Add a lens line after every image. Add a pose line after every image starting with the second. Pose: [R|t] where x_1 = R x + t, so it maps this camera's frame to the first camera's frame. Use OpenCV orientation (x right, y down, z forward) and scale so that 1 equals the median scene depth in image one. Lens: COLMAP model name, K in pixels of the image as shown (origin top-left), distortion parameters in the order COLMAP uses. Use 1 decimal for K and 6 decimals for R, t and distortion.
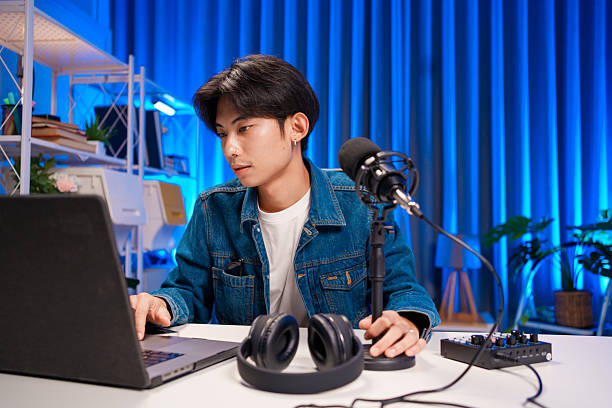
lens RADIAL K [[625.4, 0, 303.3], [0, 625.4, 202.1], [0, 0, 1]] dist [-0.002654, 0.090729]
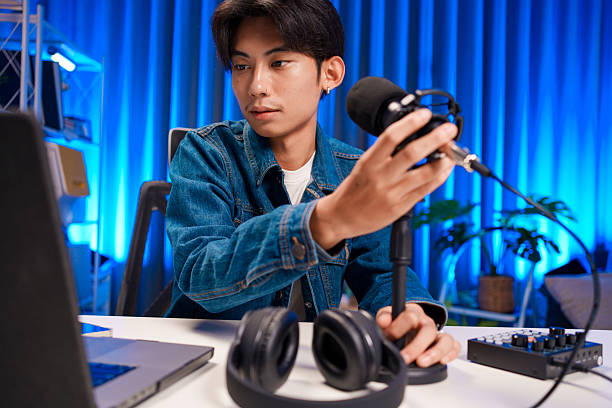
lens RADIAL K [[625.4, 0, 303.3], [0, 625.4, 202.1], [0, 0, 1]] dist [-0.002654, 0.090729]
pose [[0.984725, 0.027615, 0.171913, -0.049310], [-0.032408, 0.999159, 0.025132, 0.013923], [-0.171074, -0.030319, 0.984792, 0.107912]]
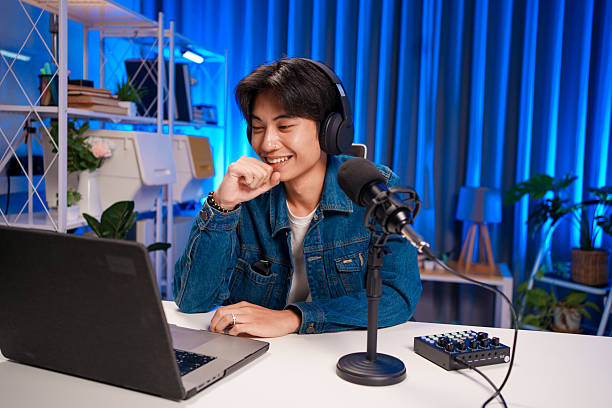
lens RADIAL K [[626.2, 0, 306.0], [0, 626.2, 204.0], [0, 0, 1]] dist [0.011434, 0.016630]
pose [[0.998946, 0.030662, -0.034148, 0.000519], [-0.025887, 0.990858, 0.132402, -0.067385], [0.037896, -0.131378, 0.990608, -0.024847]]
